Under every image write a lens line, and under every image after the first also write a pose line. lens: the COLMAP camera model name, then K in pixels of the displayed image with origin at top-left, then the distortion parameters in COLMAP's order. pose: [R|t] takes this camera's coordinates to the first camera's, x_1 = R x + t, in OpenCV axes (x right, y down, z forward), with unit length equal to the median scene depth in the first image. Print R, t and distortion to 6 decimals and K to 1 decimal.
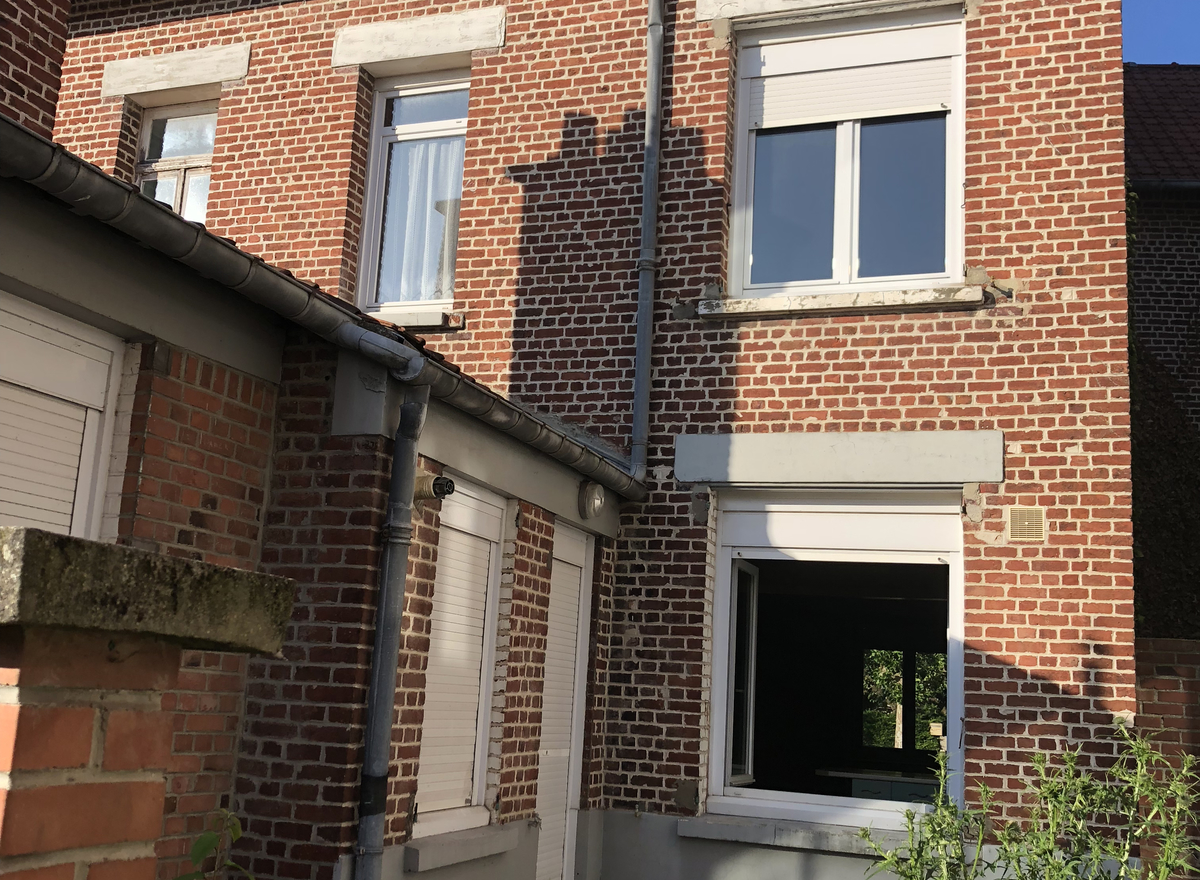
lens RADIAL K [[1269.7, 0, 600.0], [0, 1269.7, 440.0], [0, 0, 1]] dist [0.154001, -0.483194]
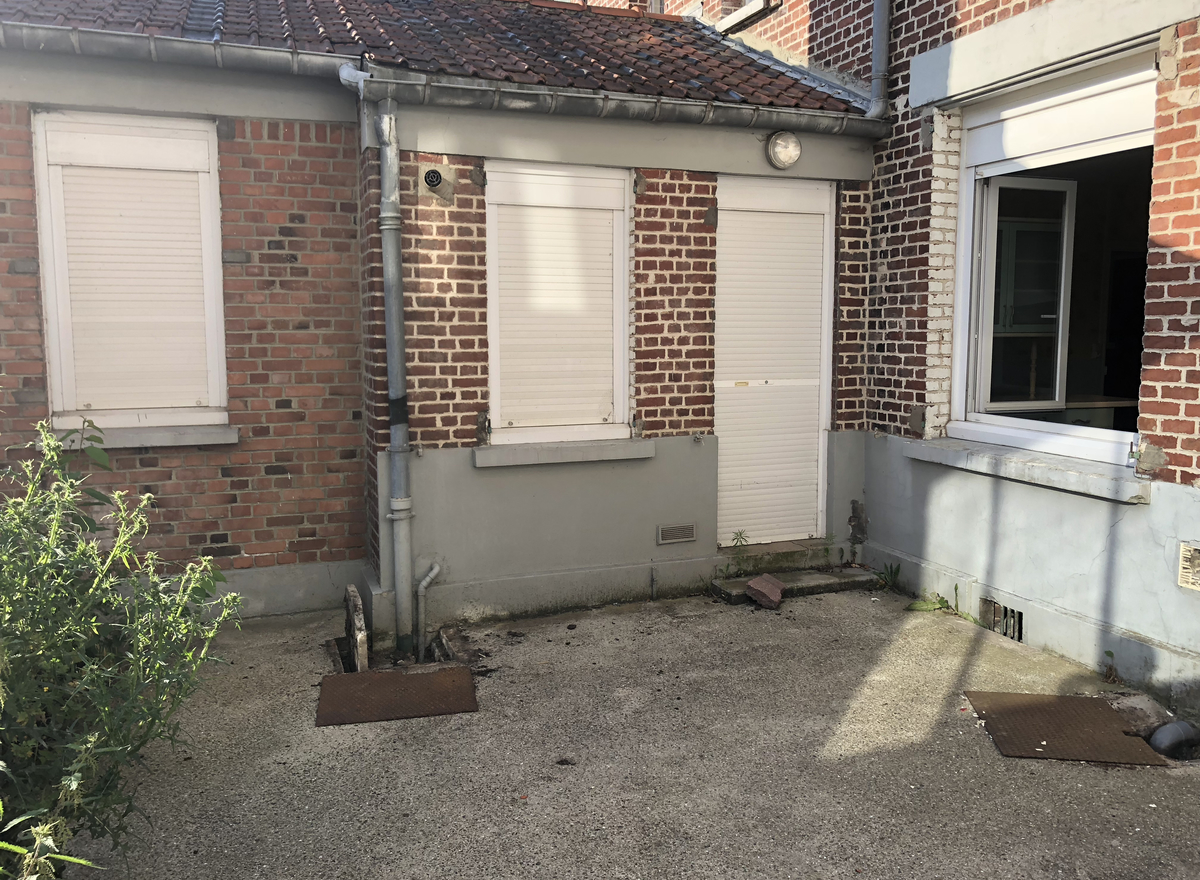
lens RADIAL K [[966.5, 0, 618.3], [0, 966.5, 419.6], [0, 0, 1]] dist [0.041868, -0.039031]
pose [[0.652314, 0.016315, -0.757773, 0.497092], [0.188290, 0.964940, 0.182860, 0.086591], [0.734189, -0.261964, 0.626372, 0.325321]]
